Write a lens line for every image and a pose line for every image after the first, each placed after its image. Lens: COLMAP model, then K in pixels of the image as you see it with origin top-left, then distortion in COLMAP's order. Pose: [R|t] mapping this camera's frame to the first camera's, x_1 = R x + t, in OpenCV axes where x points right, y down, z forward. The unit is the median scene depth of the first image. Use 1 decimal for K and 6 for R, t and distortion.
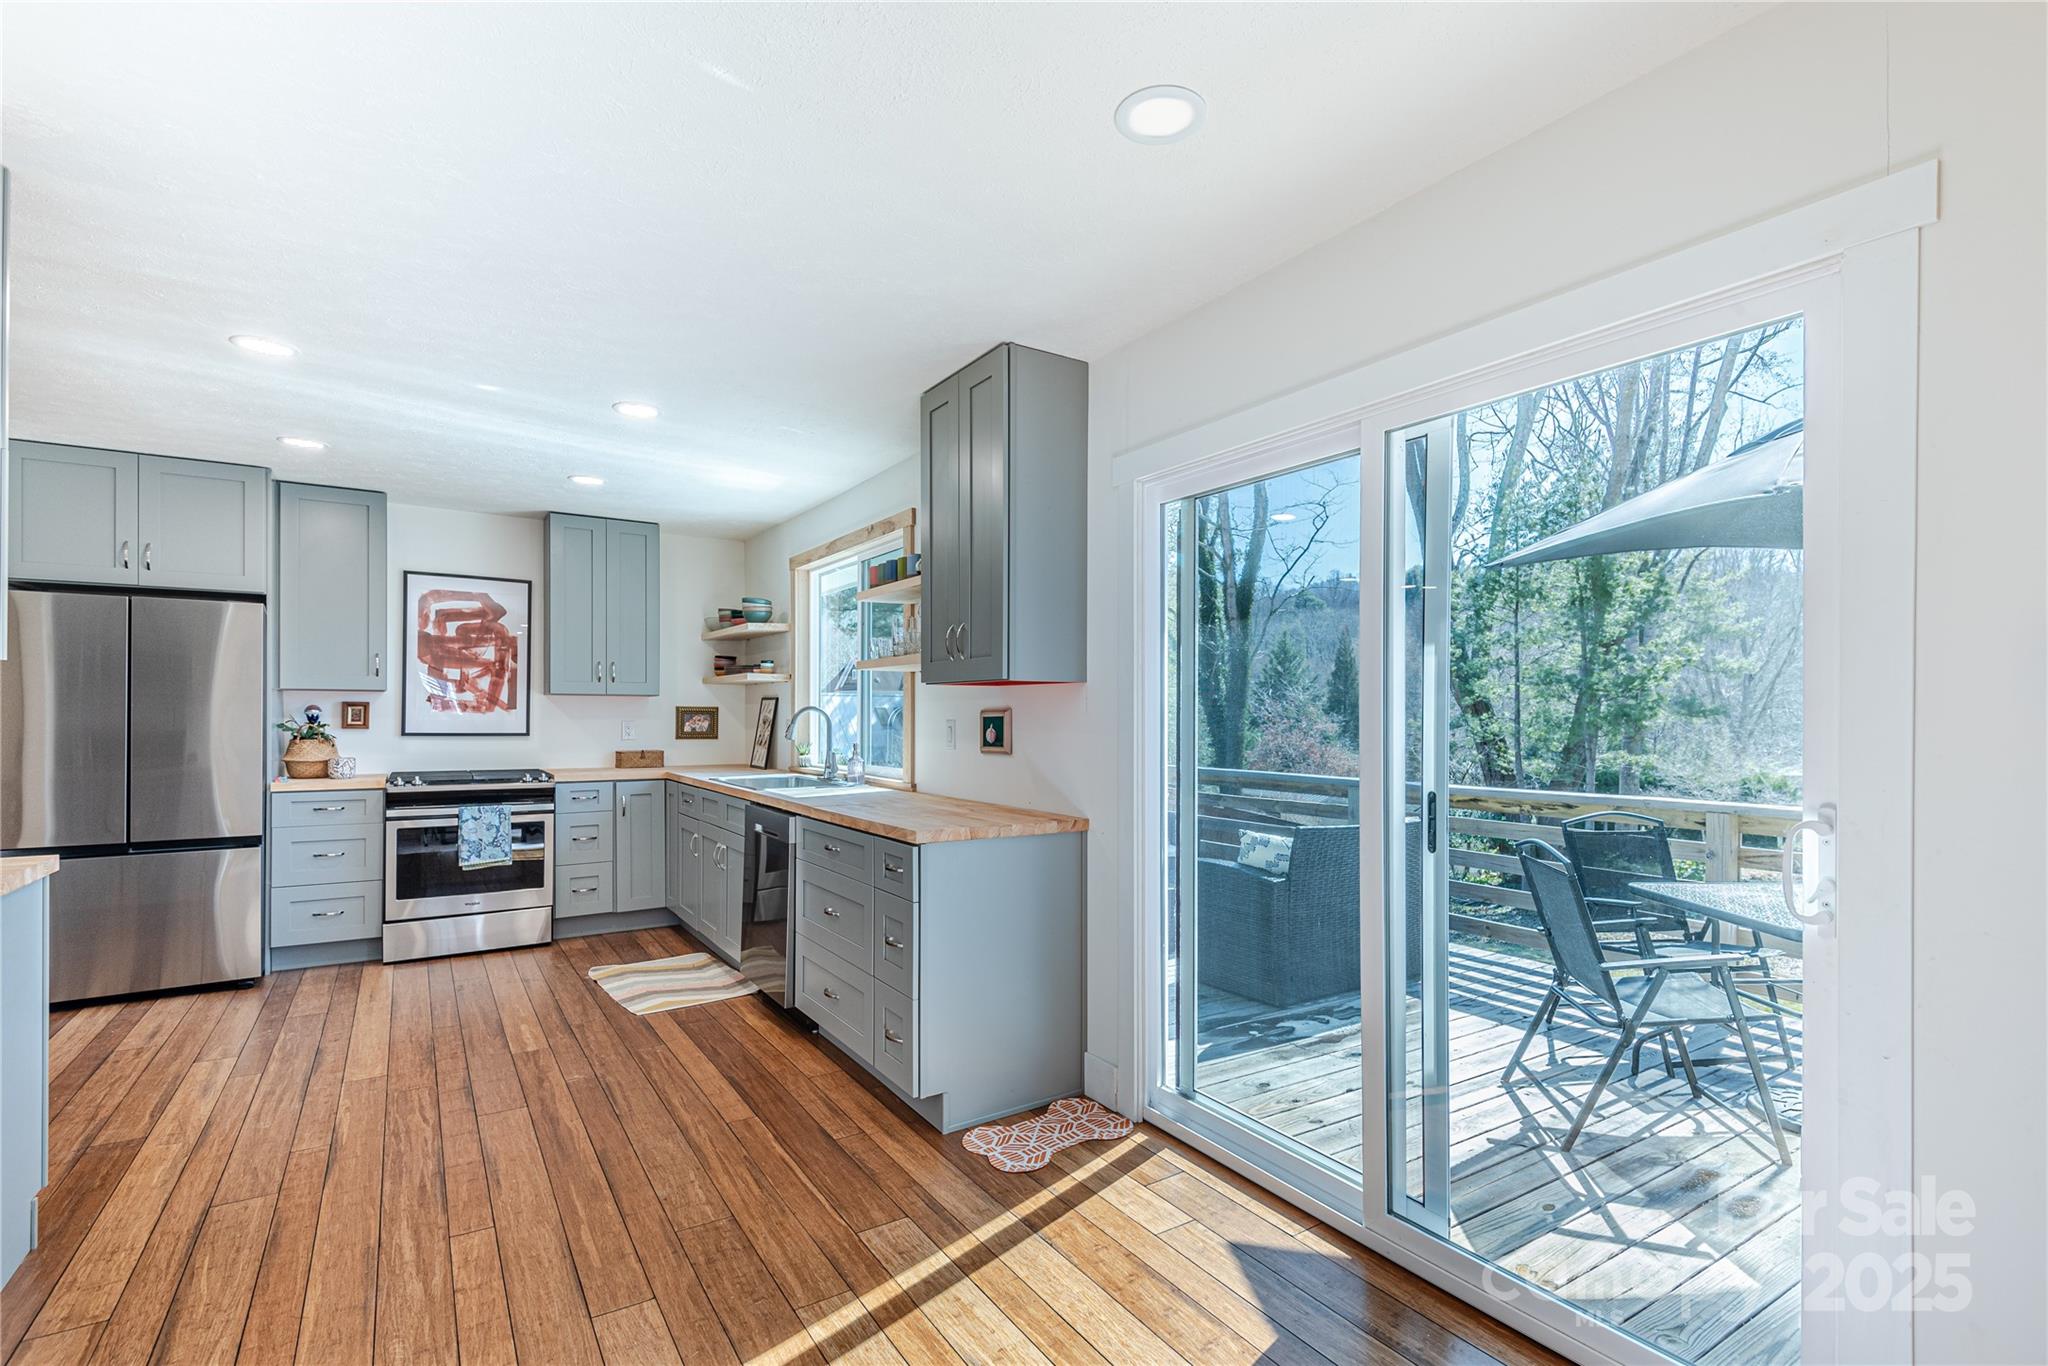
lens RADIAL K [[994.8, 0, 1068.2], [0, 994.8, 705.1], [0, 0, 1]] dist [0.003753, -0.010487]
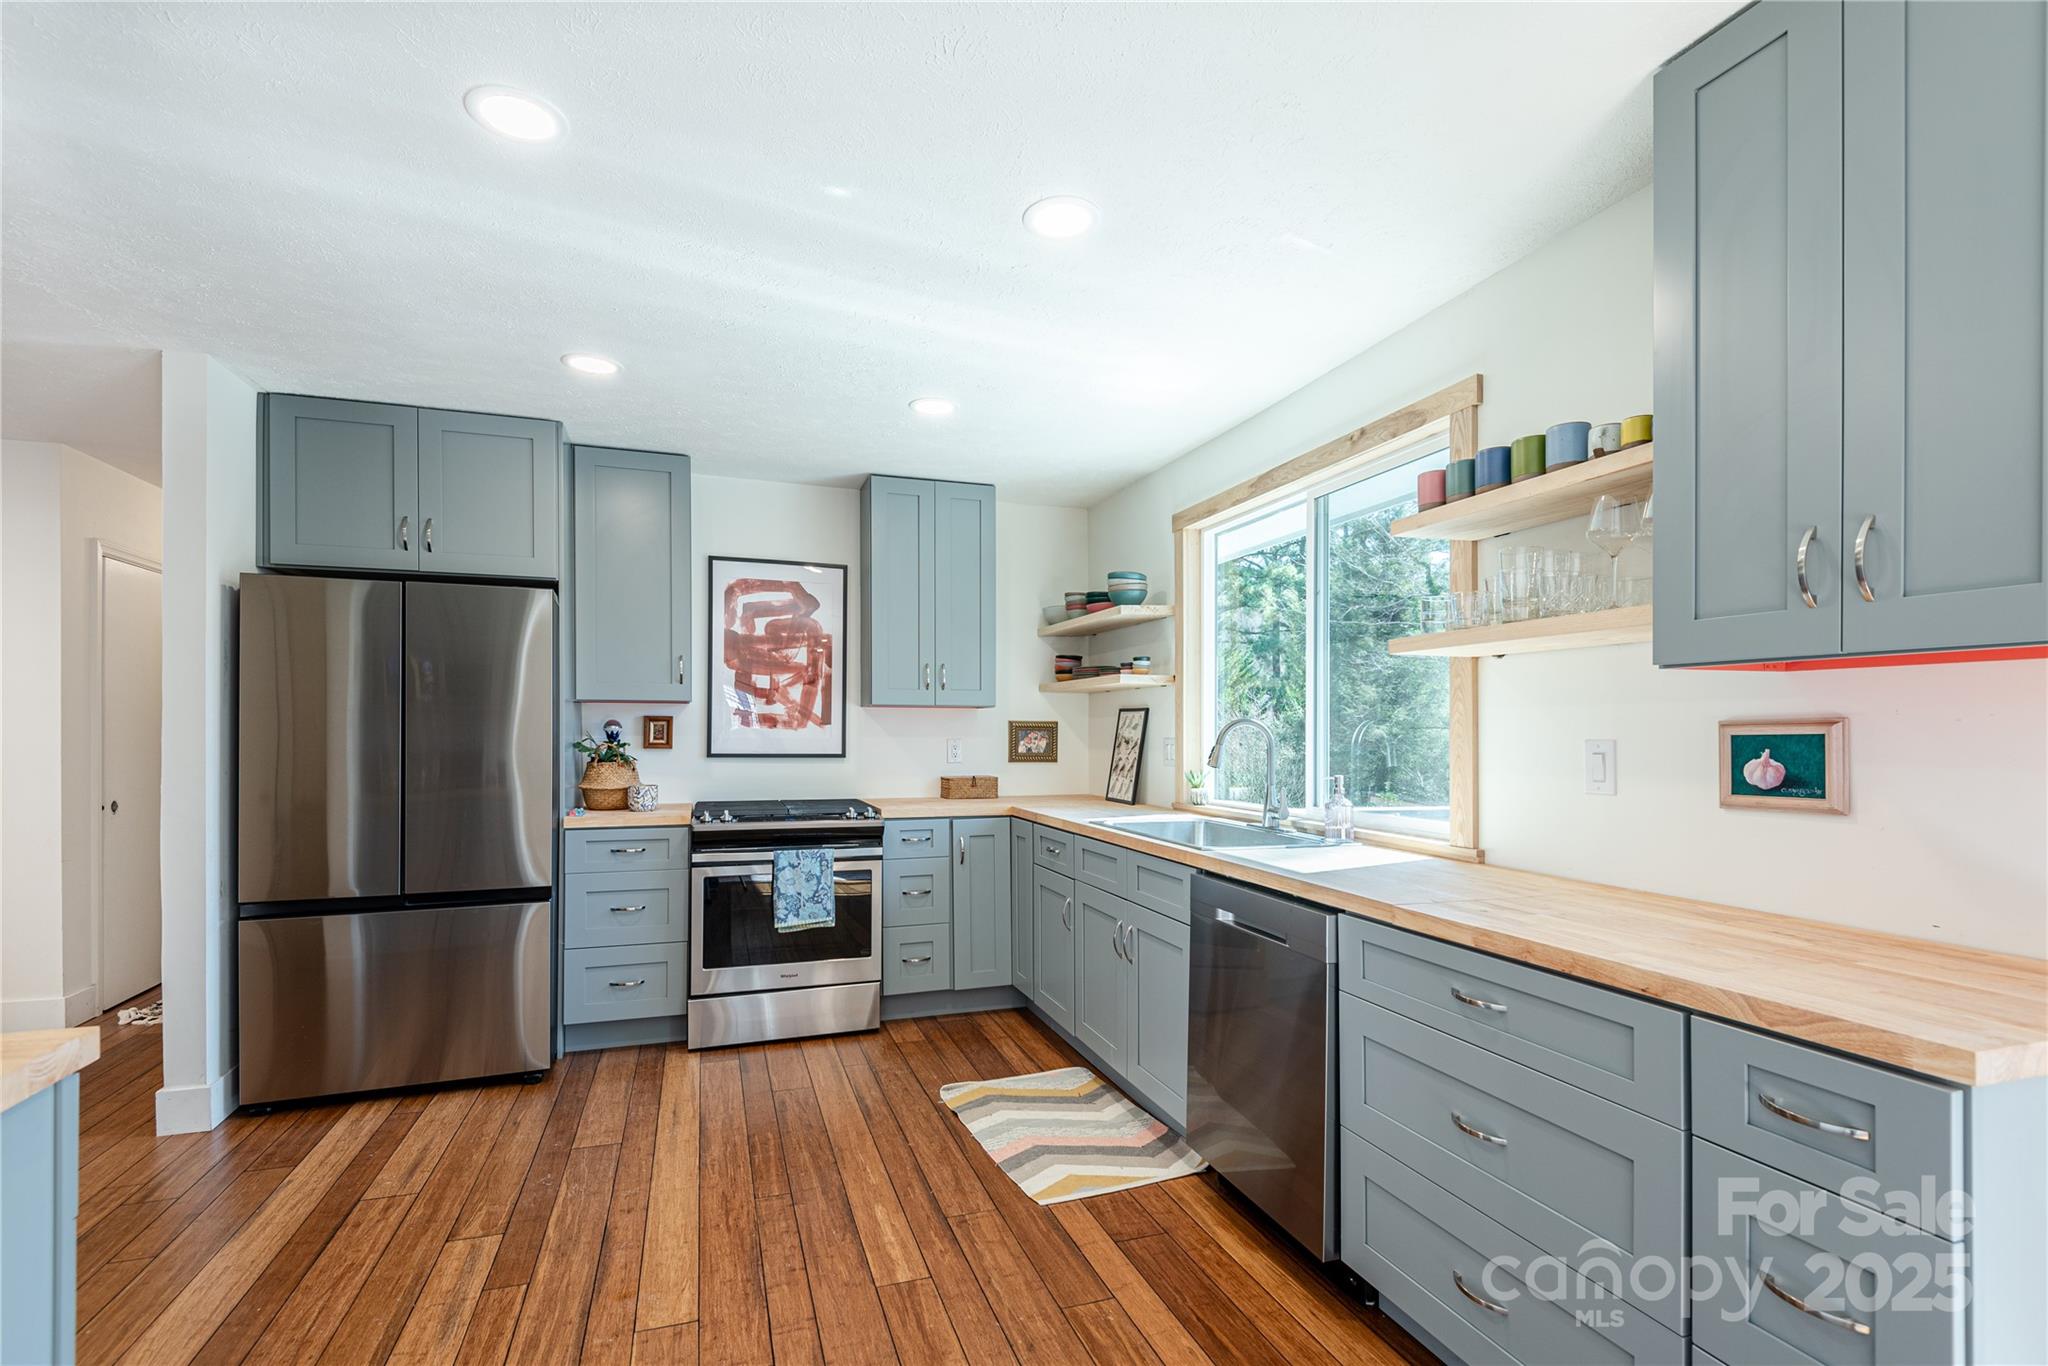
lens RADIAL K [[962.5, 0, 998.0], [0, 962.5, 722.6], [0, 0, 1]] dist [0.037457, -0.027116]
pose [[0.959056, -0.003342, -0.283197, -0.232672], [0.003650, 0.999993, 0.000561, 0.002874], [0.283193, -0.001572, 0.959062, 0.329355]]
